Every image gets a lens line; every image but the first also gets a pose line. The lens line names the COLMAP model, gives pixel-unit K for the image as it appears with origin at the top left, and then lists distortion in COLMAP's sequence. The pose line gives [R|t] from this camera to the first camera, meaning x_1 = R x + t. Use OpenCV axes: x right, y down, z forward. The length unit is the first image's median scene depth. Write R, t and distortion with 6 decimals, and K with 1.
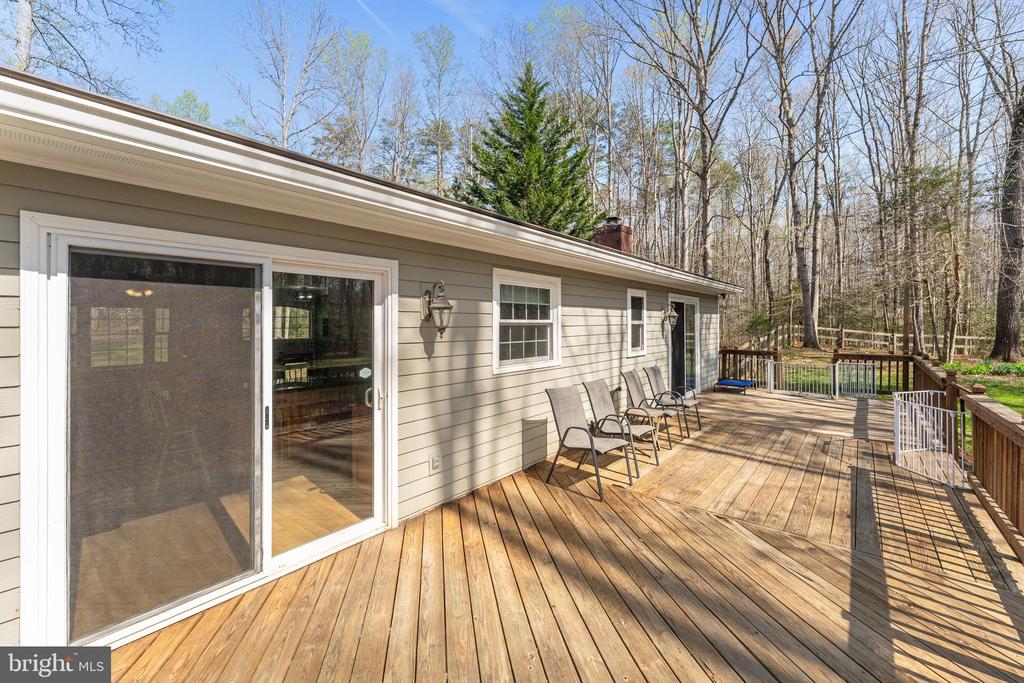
lens RADIAL K [[417.6, 0, 509.8], [0, 417.6, 322.5], [0, 0, 1]] dist [-0.001947, 0.000095]
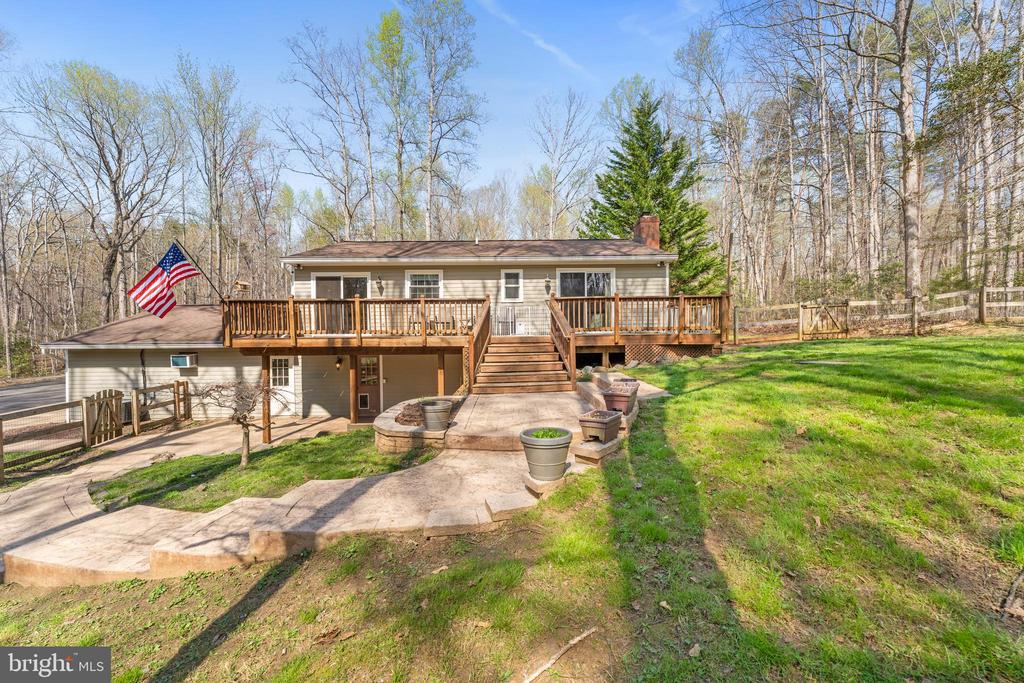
lens RADIAL K [[400.9, 0, 512.0], [0, 400.9, 341.5], [0, 0, 1]] dist [-0.001929, -0.000072]
pose [[0.659003, 0.014900, -0.751993, 2.631549], [0.010195, 0.999535, 0.028740, 0.319366], [0.752071, -0.026606, 0.658544, -0.421095]]
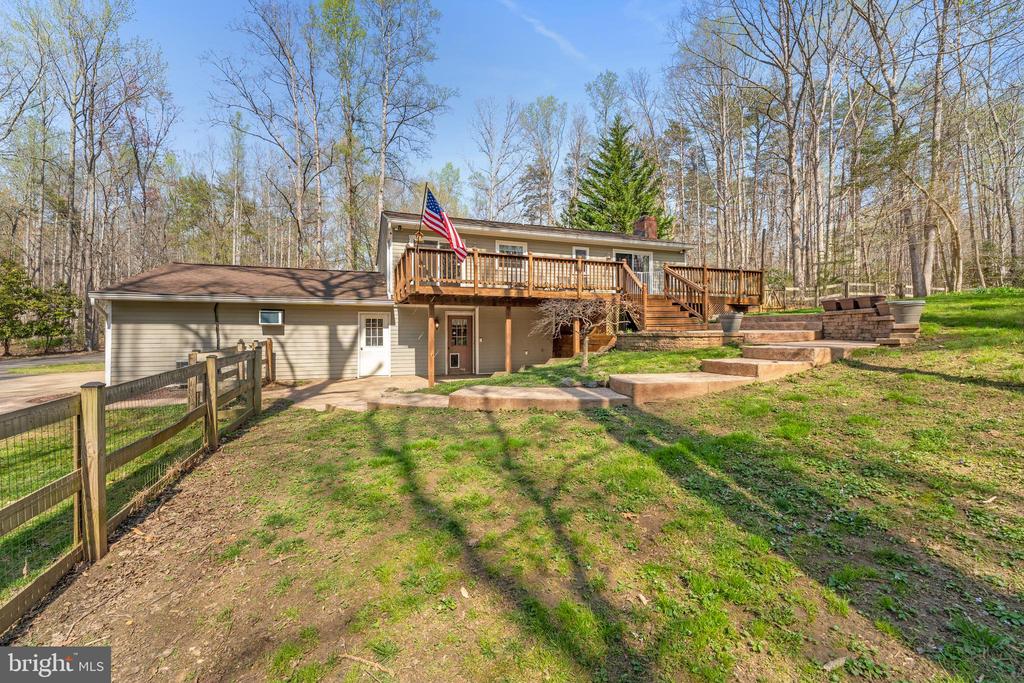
lens RADIAL K [[398.7, 0, 503.4], [0, 398.7, 330.2], [0, 0, 1]] dist [0.000031, 0.000034]
pose [[0.862485, 0.003772, -0.506068, 1.608343], [-0.001785, 0.999989, 0.004410, 0.578618], [0.506079, -0.002900, 0.862482, -1.774715]]
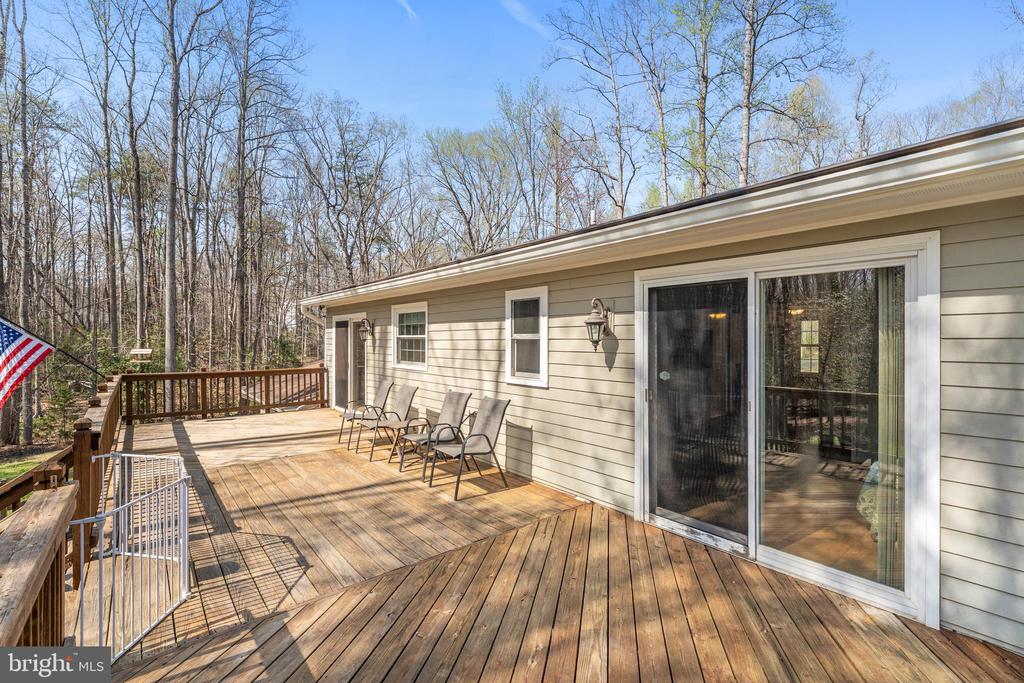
lens RADIAL K [[451.7, 0, 512.0], [0, 451.7, 341.5], [0, 0, 1]] dist [0.001125, -0.000229]
pose [[-0.184068, 0.009420, -0.982868, 1.548541], [0.003404, 0.999954, 0.008946, 0.002289], [0.982908, -0.001699, -0.184091, 1.662360]]
